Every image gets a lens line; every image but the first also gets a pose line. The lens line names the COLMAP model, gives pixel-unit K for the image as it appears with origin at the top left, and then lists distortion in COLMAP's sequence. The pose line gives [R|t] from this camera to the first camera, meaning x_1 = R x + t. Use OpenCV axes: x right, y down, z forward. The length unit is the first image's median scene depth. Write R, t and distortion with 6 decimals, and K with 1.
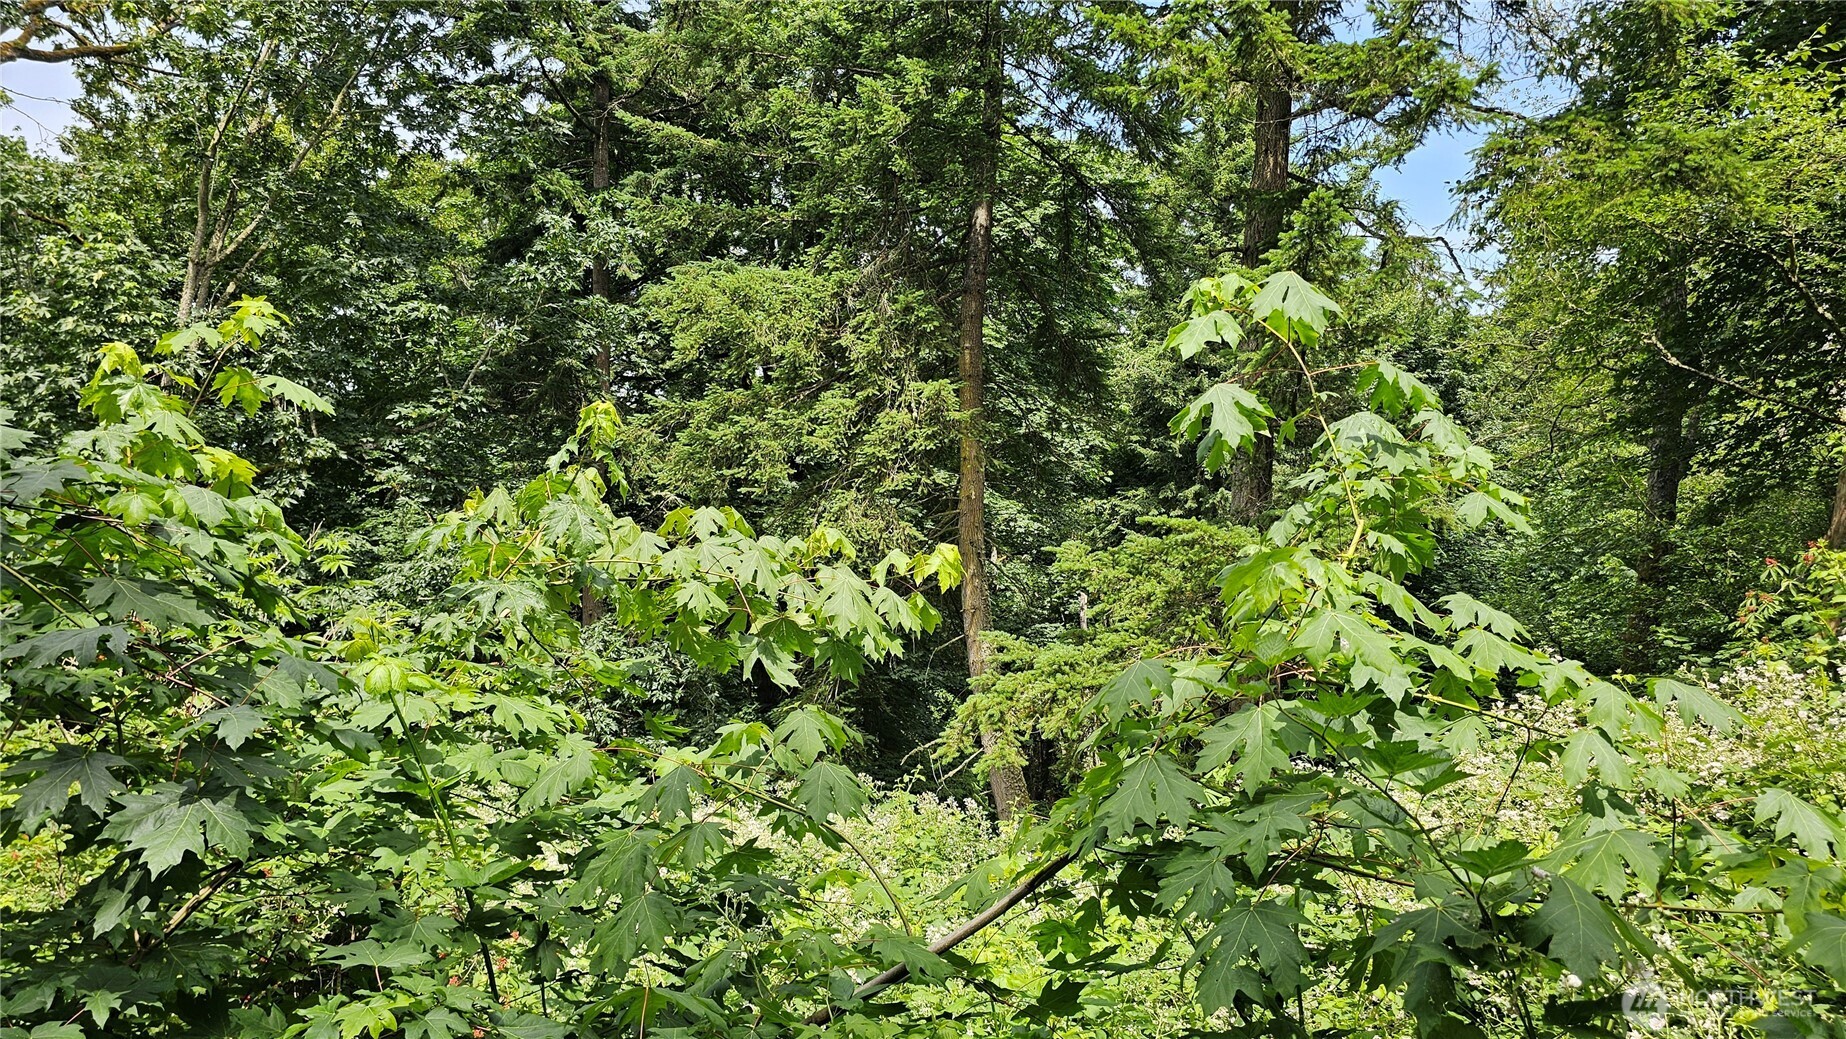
lens RADIAL K [[1232.8, 0, 920.8], [0, 1232.8, 521.4], [0, 0, 1]] dist [0.048345, -0.012437]
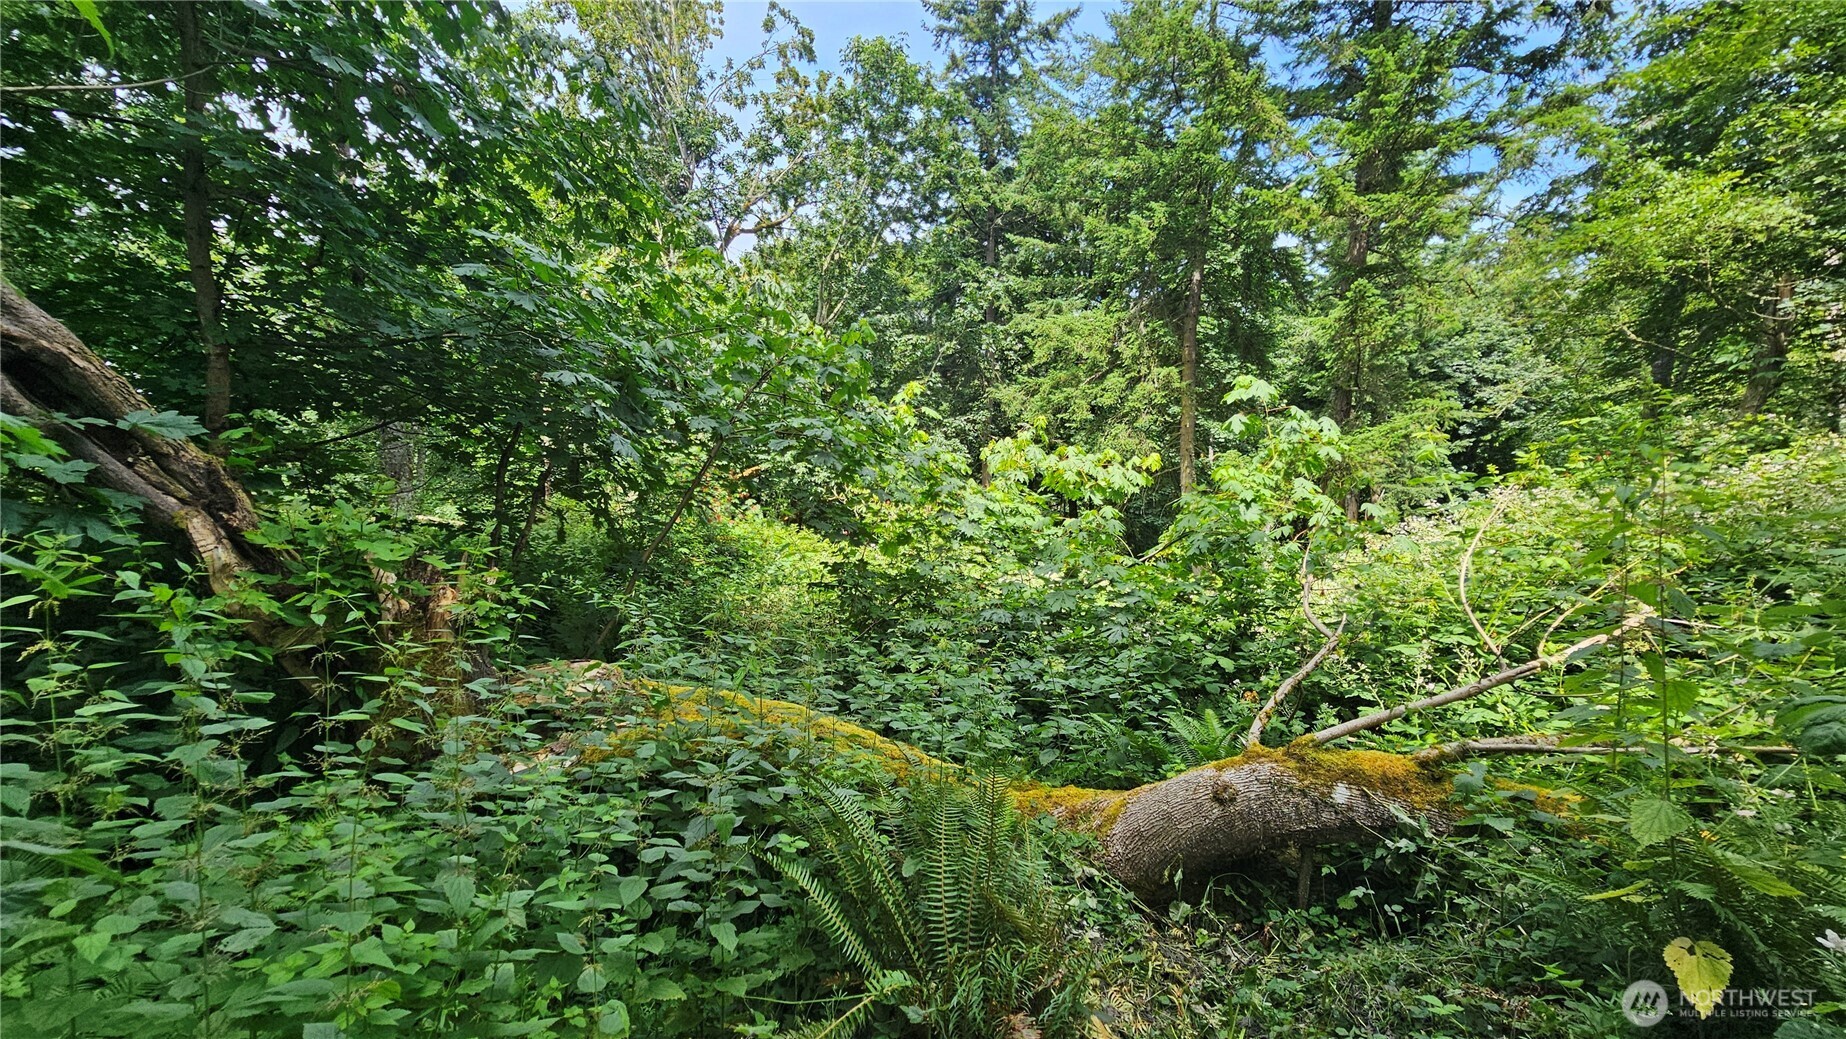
lens RADIAL K [[759.9, 0, 913.8], [0, 759.9, 519.2], [0, 0, 1]] dist [0.000695, -0.000030]
pose [[0.948678, 0.023769, -0.315349, 0.015870], [0.012910, 0.993430, 0.113714, -0.016095], [0.315980, -0.111949, 0.942138, -0.292741]]
